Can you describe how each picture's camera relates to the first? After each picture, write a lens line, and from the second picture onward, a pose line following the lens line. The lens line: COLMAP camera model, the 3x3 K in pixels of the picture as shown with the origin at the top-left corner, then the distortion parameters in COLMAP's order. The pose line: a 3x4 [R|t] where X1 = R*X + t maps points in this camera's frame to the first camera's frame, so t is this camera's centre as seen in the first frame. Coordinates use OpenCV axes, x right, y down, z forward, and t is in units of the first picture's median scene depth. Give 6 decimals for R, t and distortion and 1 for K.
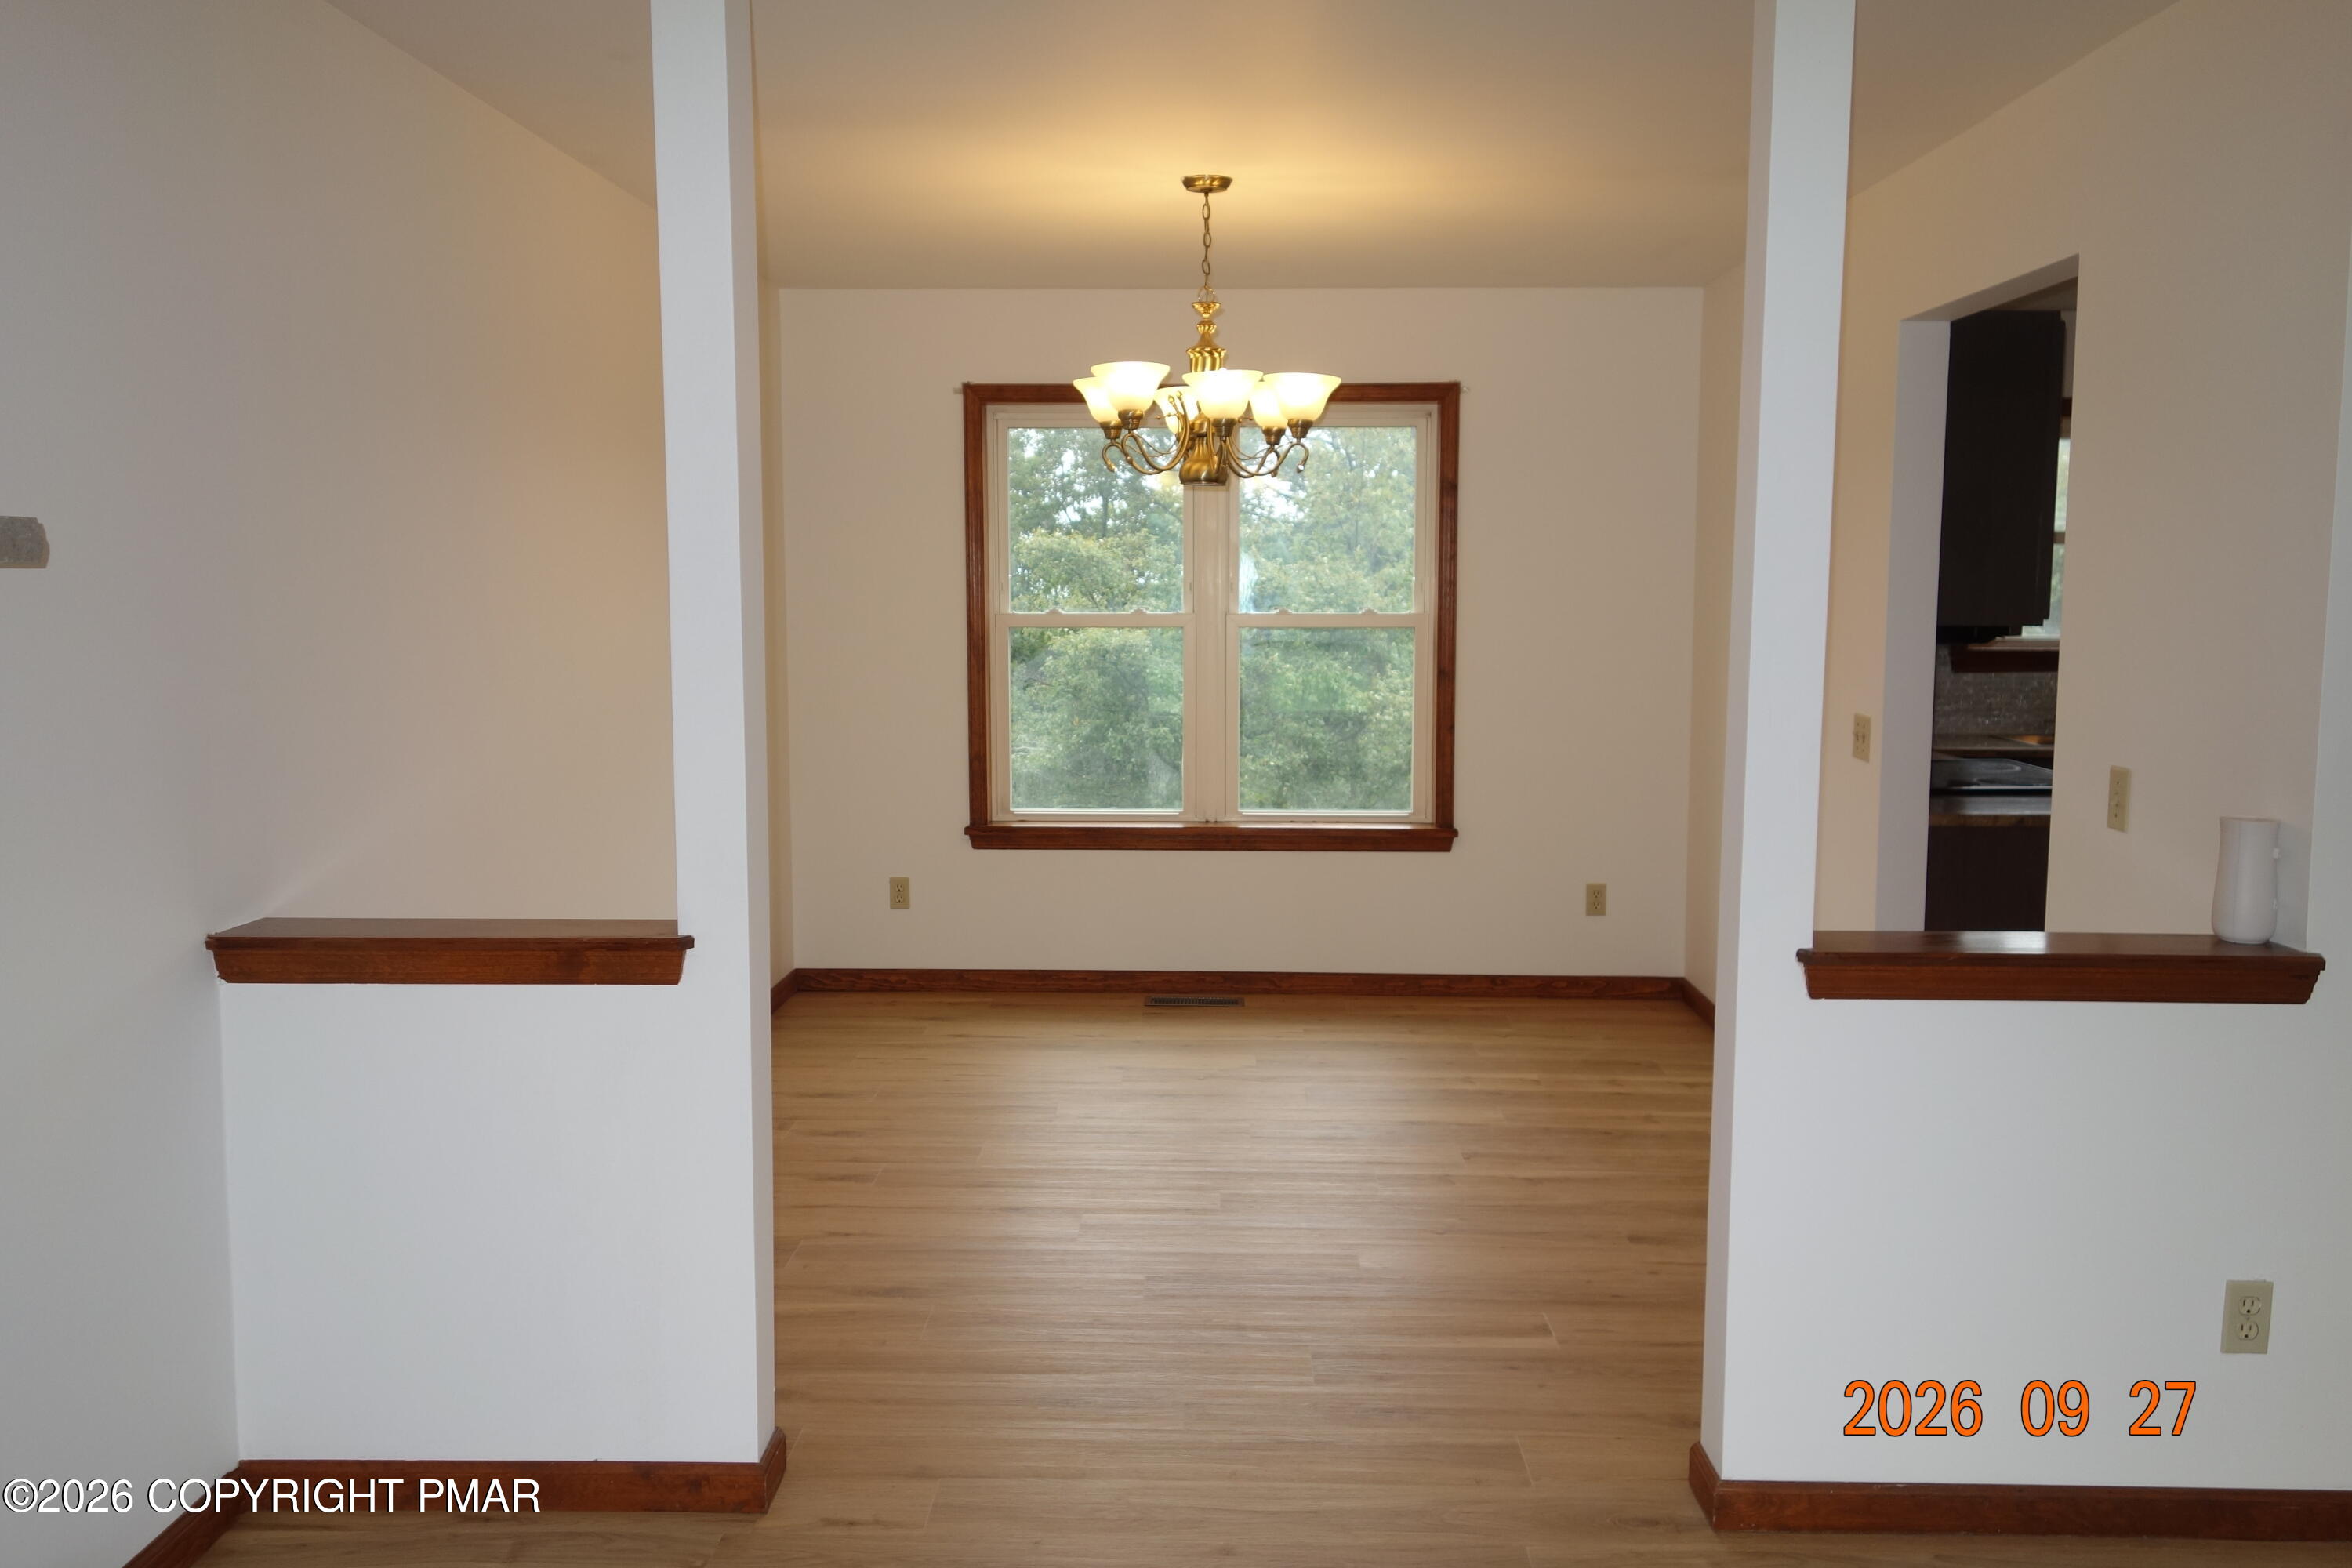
lens RADIAL K [[1859.4, 0, 1183.5], [0, 1859.4, 782.5], [0, 0, 1]] dist [0.009291, -0.006686]
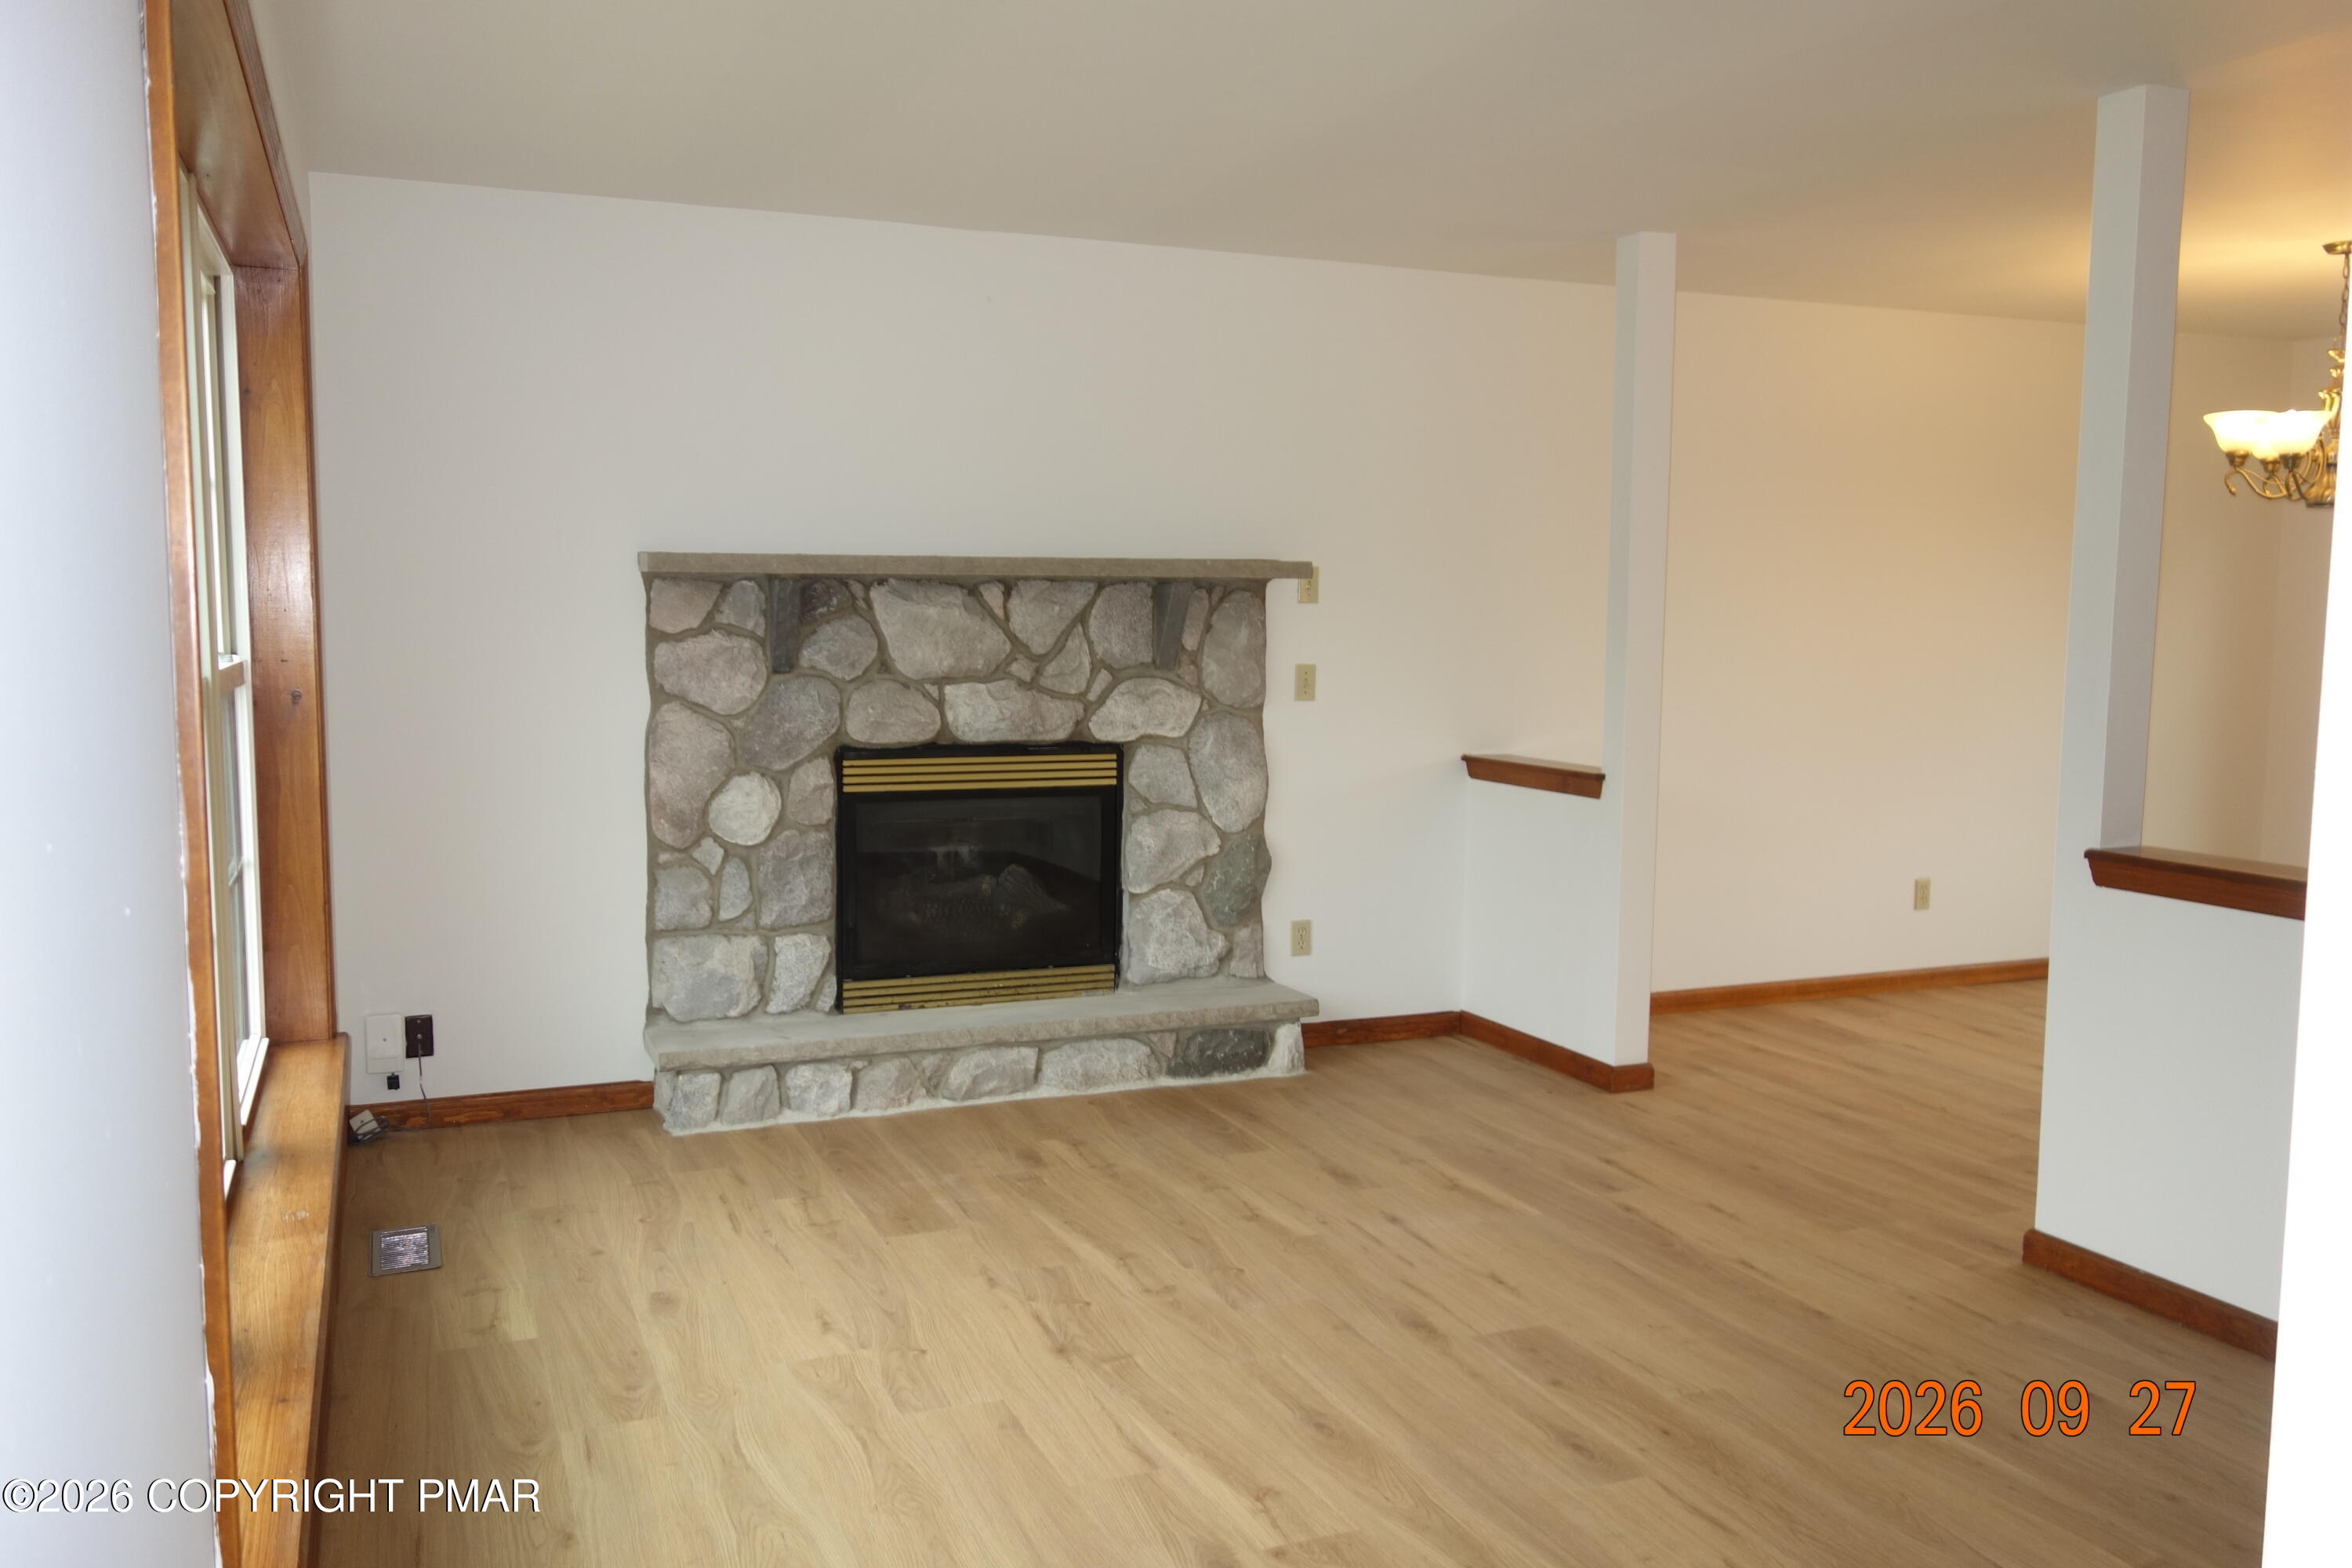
lens RADIAL K [[1859.4, 0, 1183.5], [0, 1859.4, 782.5], [0, 0, 1]] dist [0.009291, -0.006686]
pose [[0.414918, 0.087939, -0.905599, 0.871620], [-0.105189, 0.993281, 0.048259, 0.030923], [0.903758, 0.075236, 0.421381, -0.125890]]
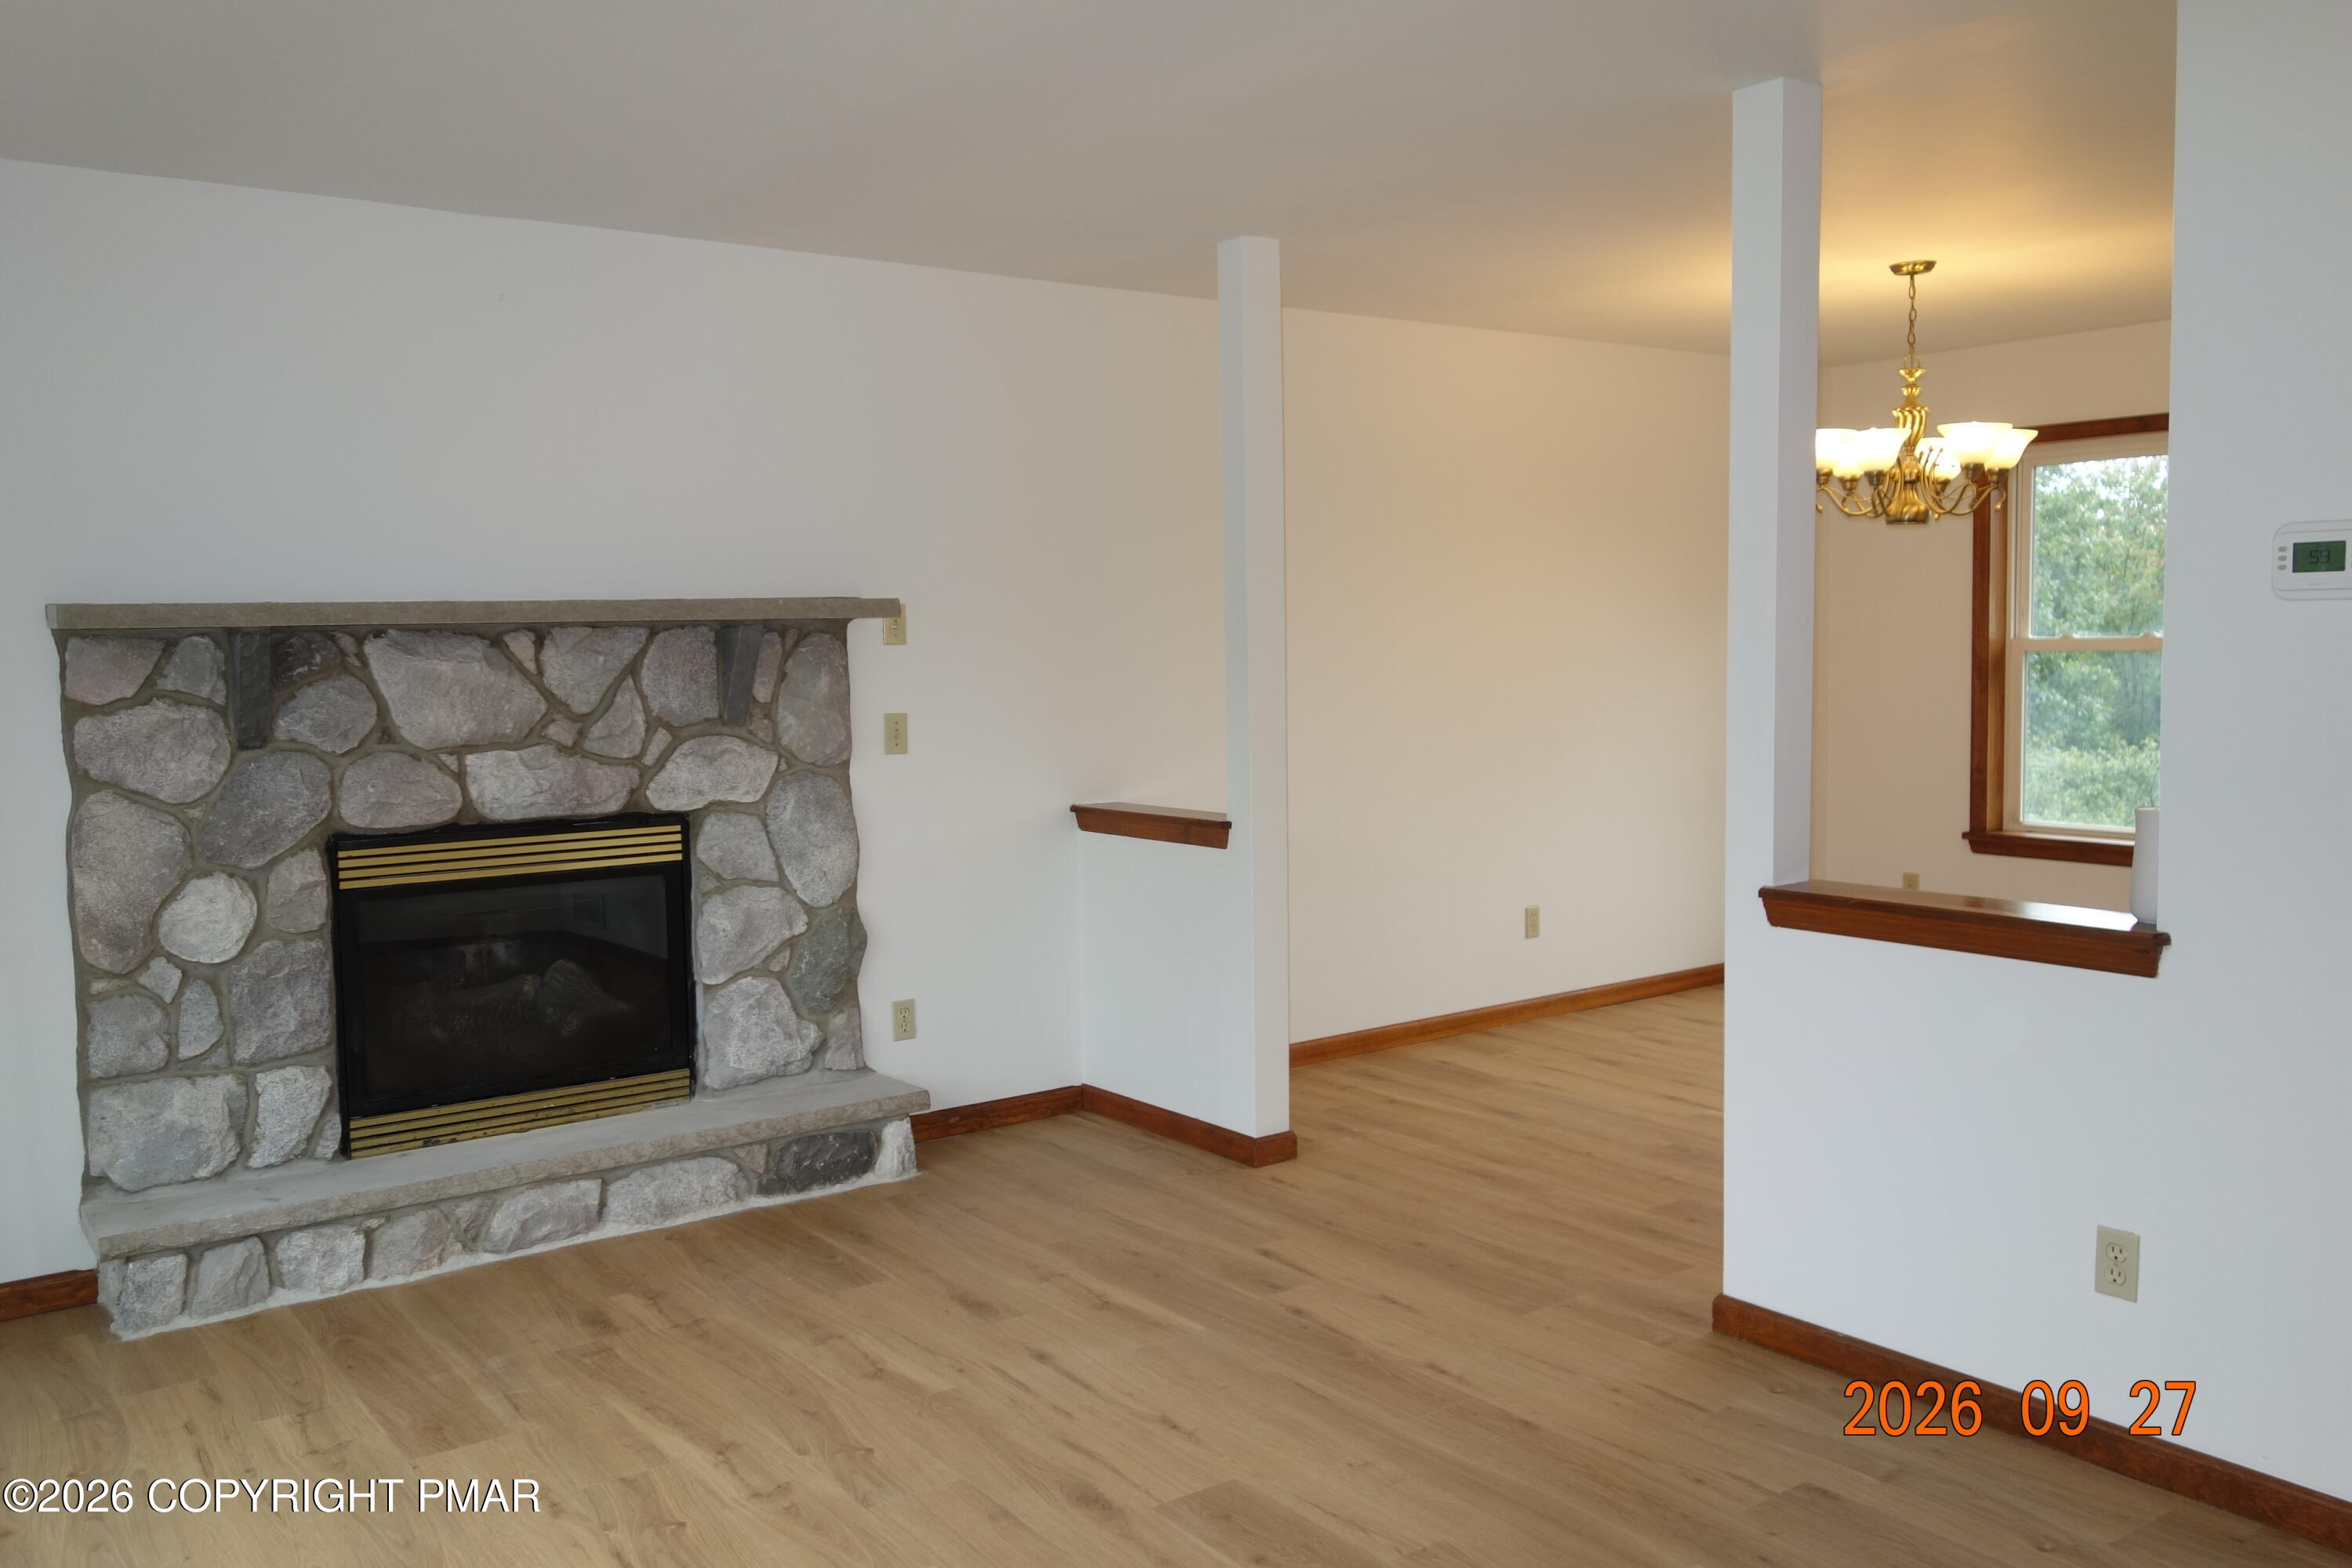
lens RADIAL K [[1859.4, 0, 1183.5], [0, 1859.4, 782.5], [0, 0, 1]] dist [0.009291, -0.006686]
pose [[0.616724, 0.049057, -0.785649, 0.736448], [-0.065520, 0.997792, 0.010870, 0.020714], [0.784448, 0.044772, 0.618576, -0.078058]]
